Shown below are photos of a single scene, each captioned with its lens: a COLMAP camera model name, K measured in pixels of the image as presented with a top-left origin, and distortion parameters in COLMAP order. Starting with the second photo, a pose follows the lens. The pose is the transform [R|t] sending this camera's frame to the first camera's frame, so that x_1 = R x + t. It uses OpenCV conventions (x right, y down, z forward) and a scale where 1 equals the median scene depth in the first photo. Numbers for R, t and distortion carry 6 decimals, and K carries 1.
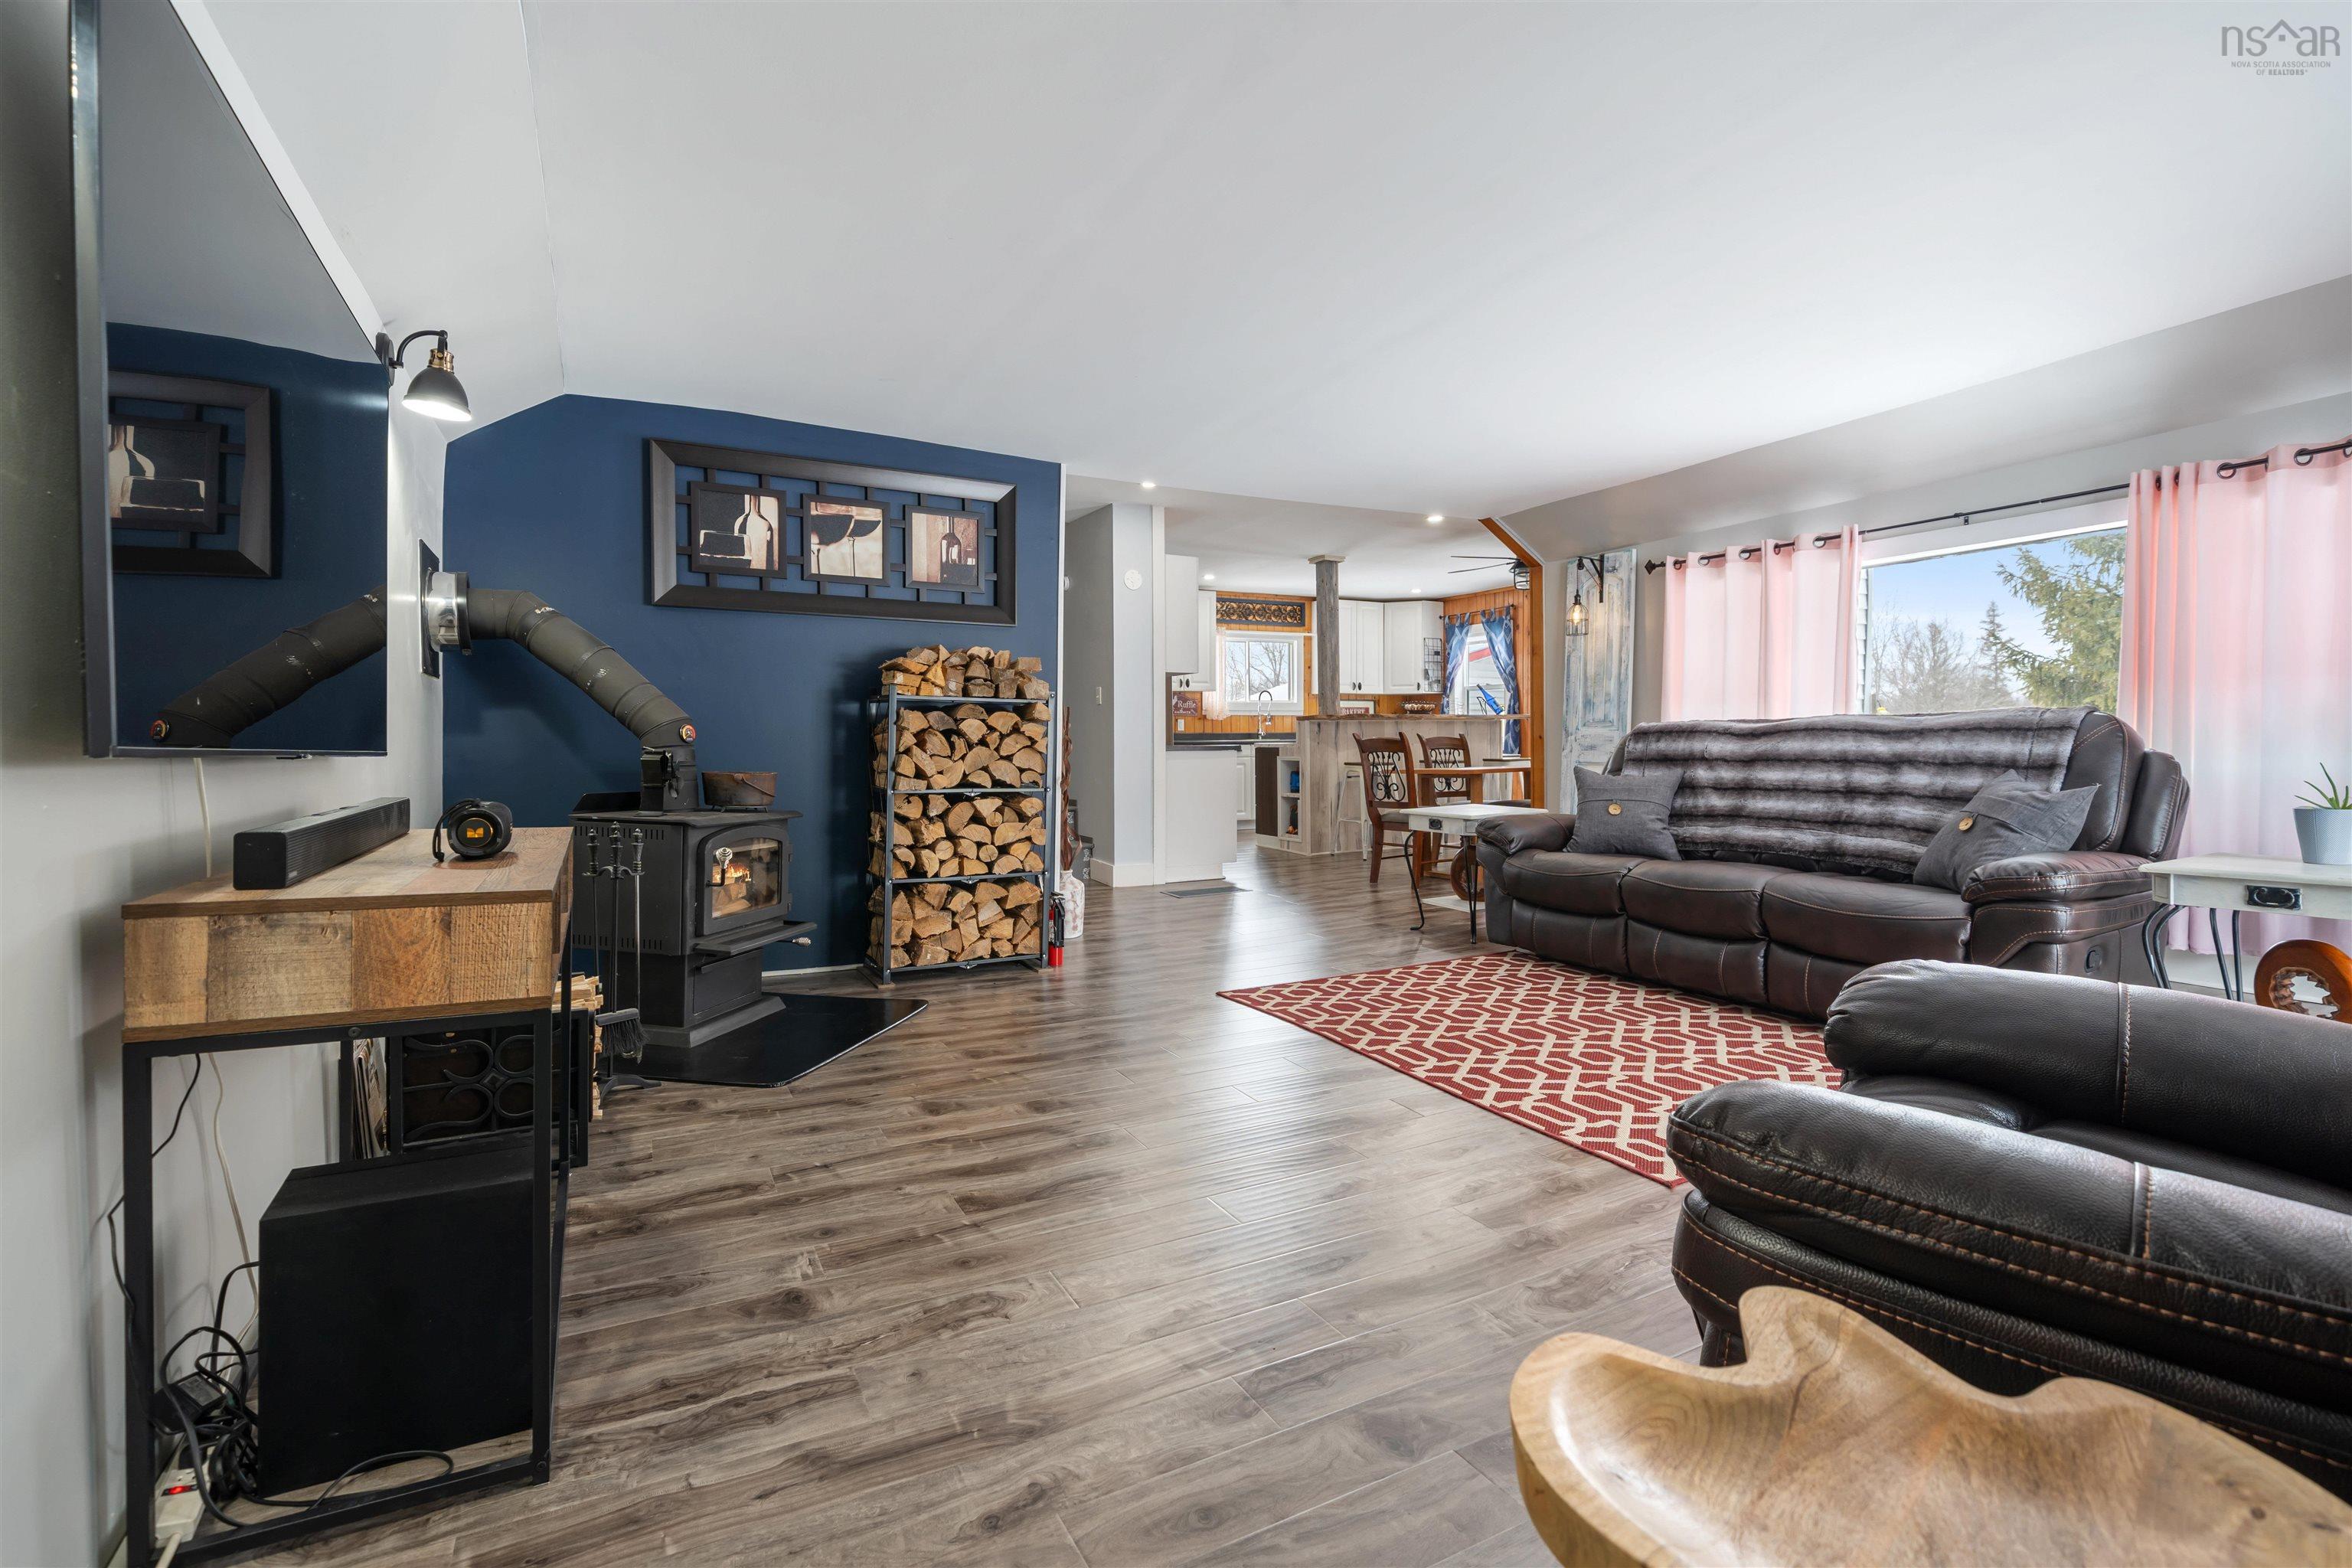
lens RADIAL K [[1031.2, 0, 1171.4], [0, 1031.2, 776.7], [0, 0, 1]] dist [0.000287, -0.000580]
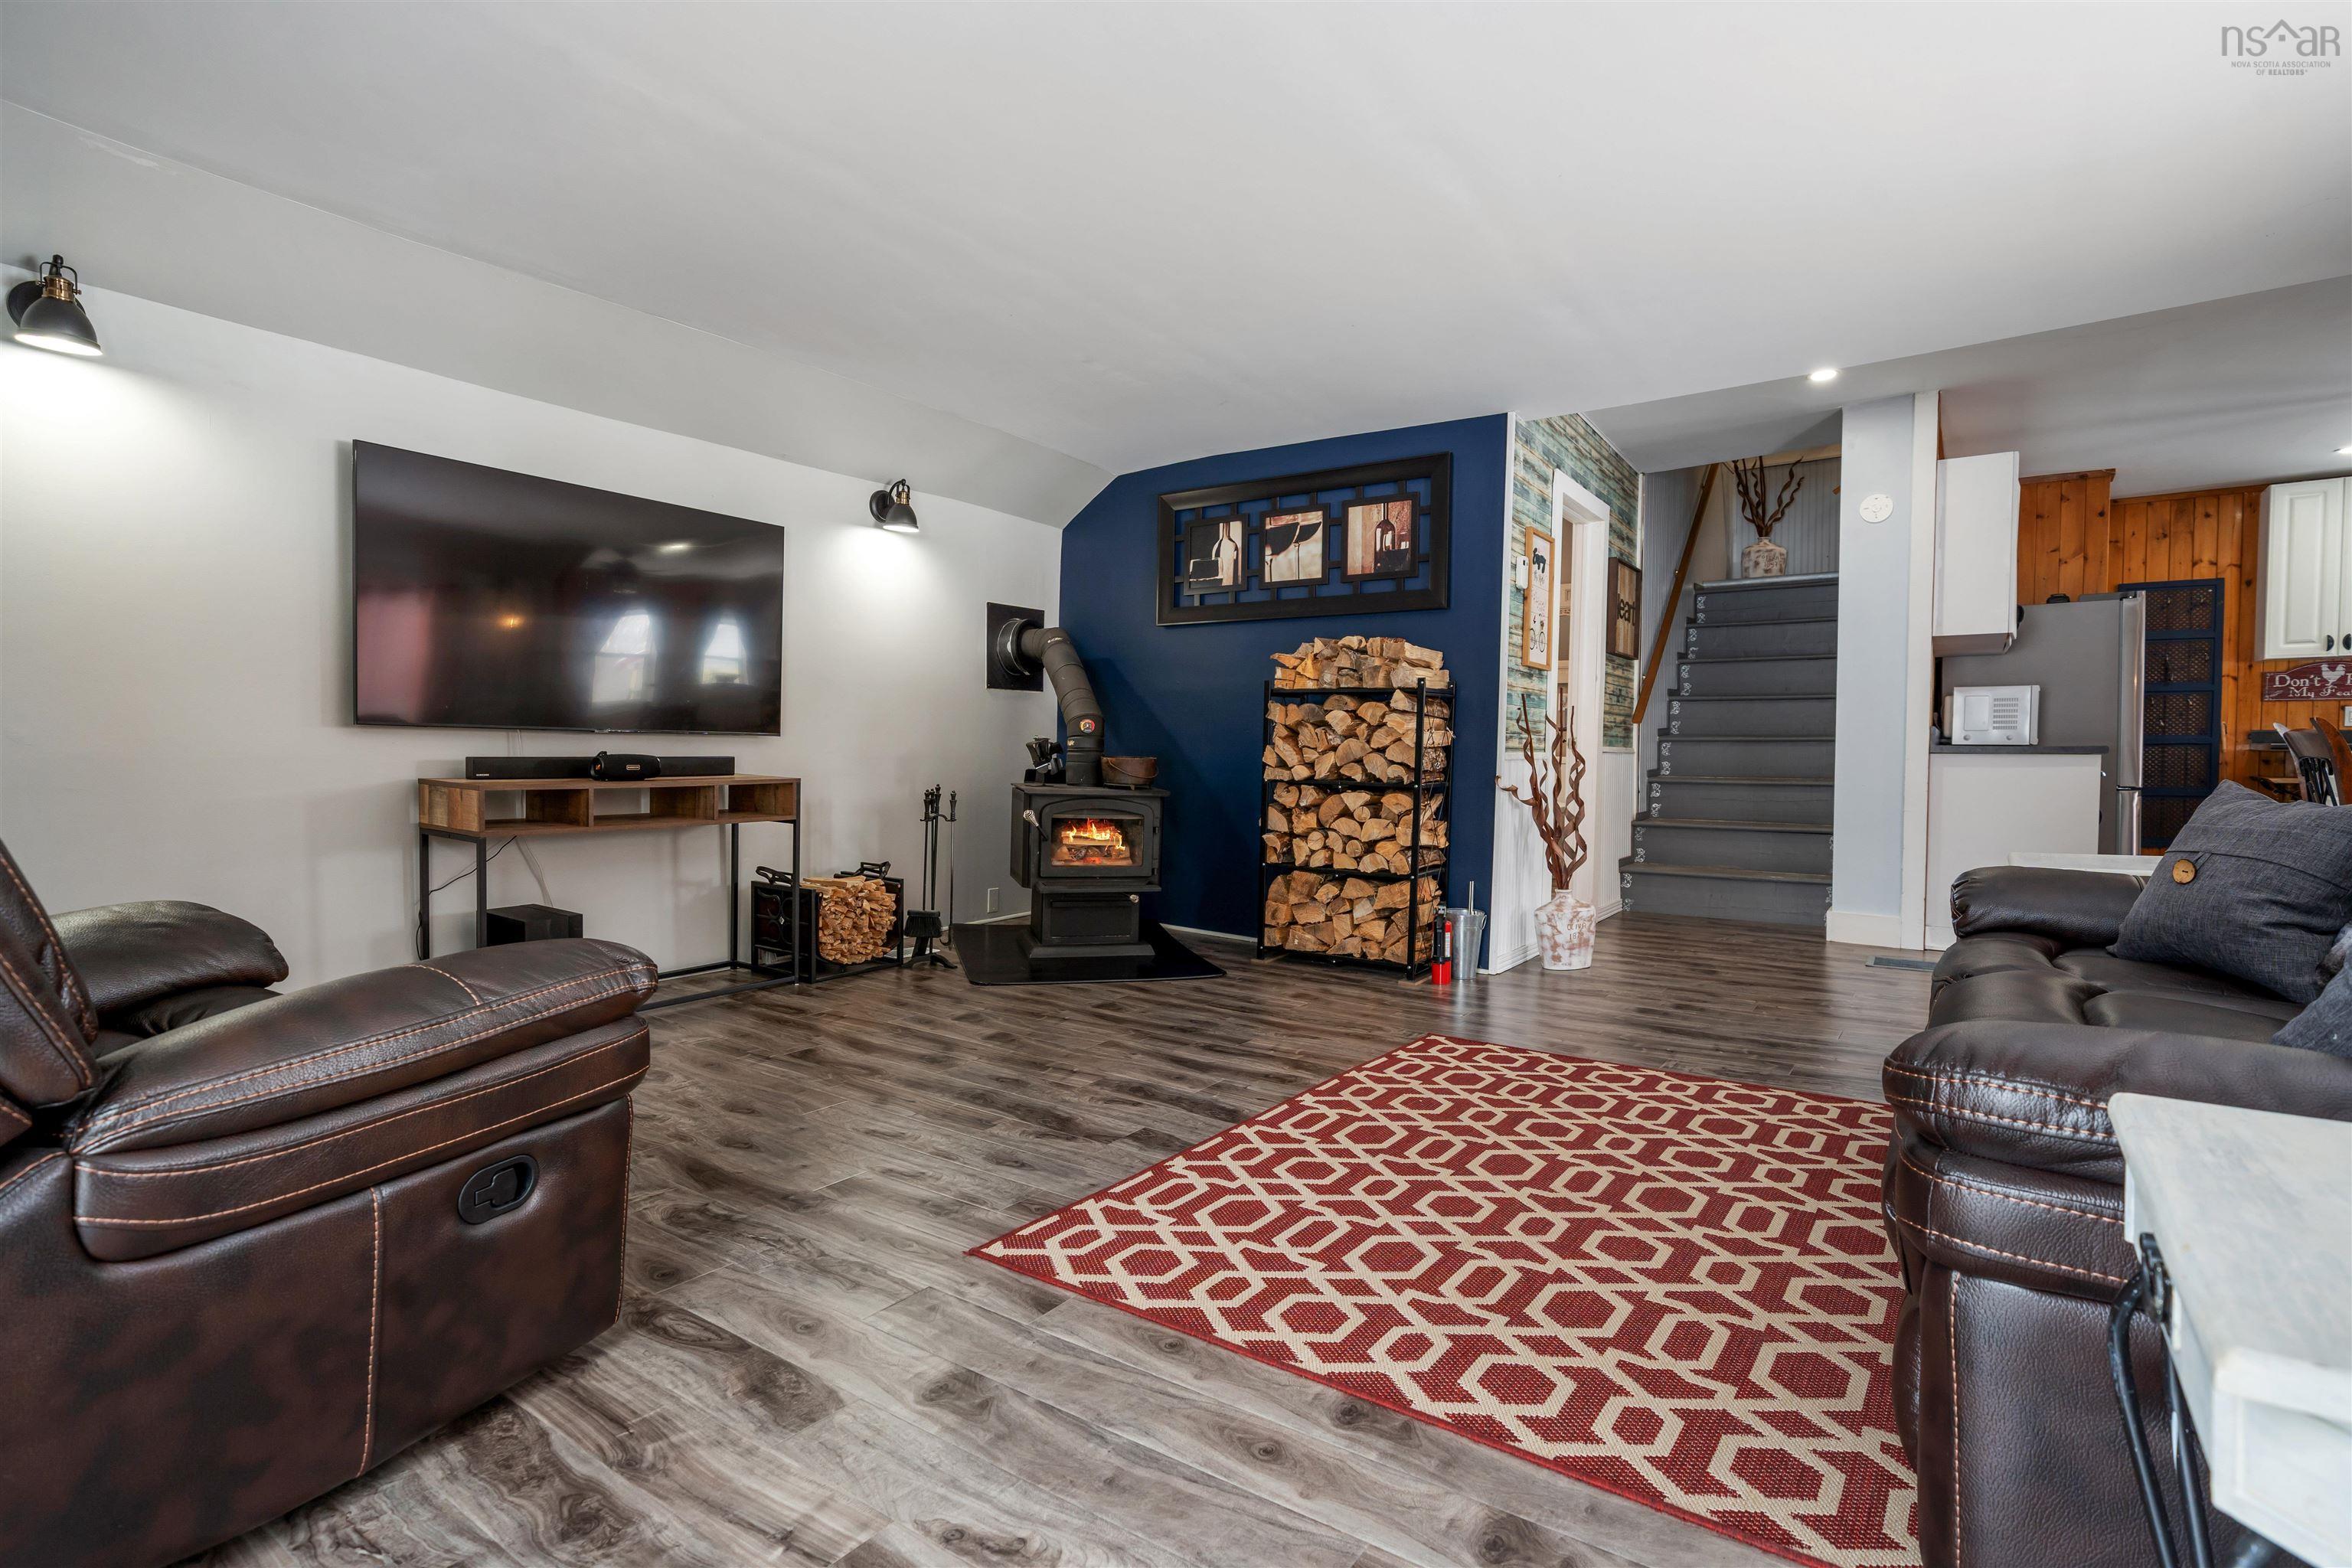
lens RADIAL K [[1123.4, 0, 1193.5], [0, 1123.4, 793.2], [0, 0, 1]] dist [0.001075, -0.000401]
pose [[0.452902, 0.040942, -0.890620, 0.715565], [-0.037983, 0.998924, 0.026605, -0.000057], [0.890751, 0.021779, 0.453970, 0.395052]]
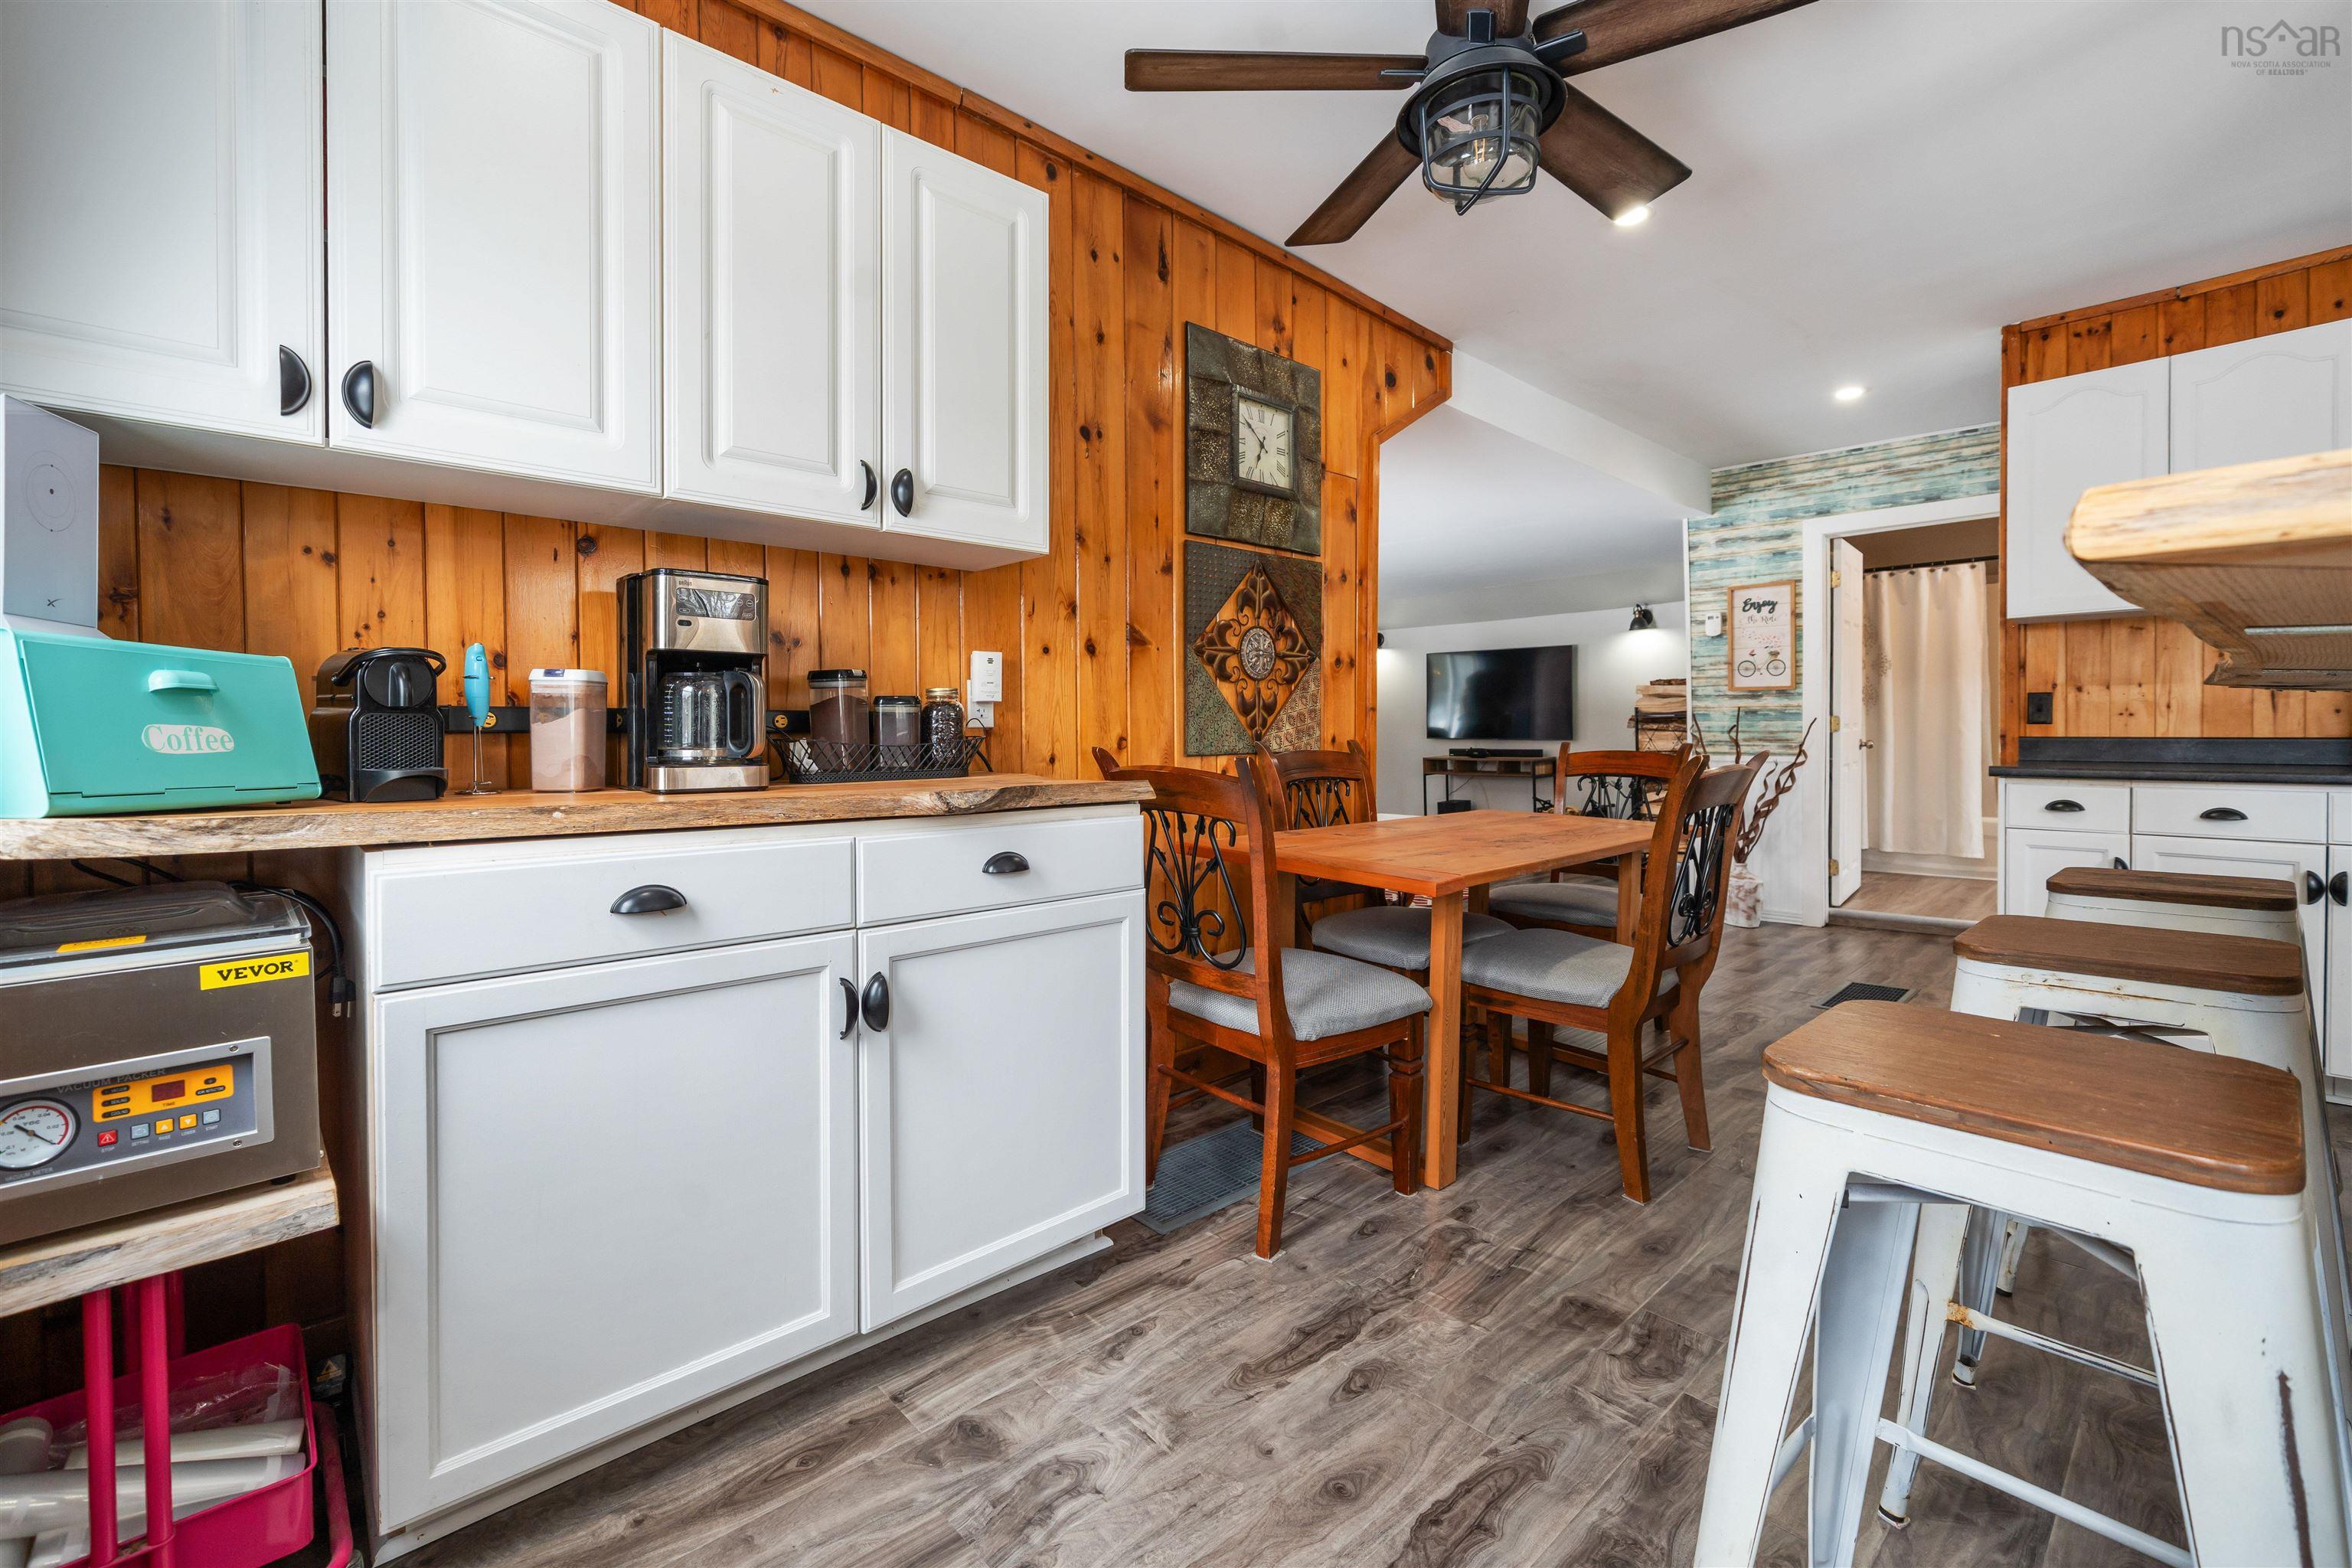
lens RADIAL K [[997.6, 0, 1160.7], [0, 997.6, 740.9], [0, 0, 1]] dist [-0.003671, -0.000805]
pose [[-0.970190, 0.019035, -0.241598, 0.924908], [0.007757, 0.998839, 0.047546, -0.114437], [0.242223, 0.044255, -0.969211, 2.337500]]
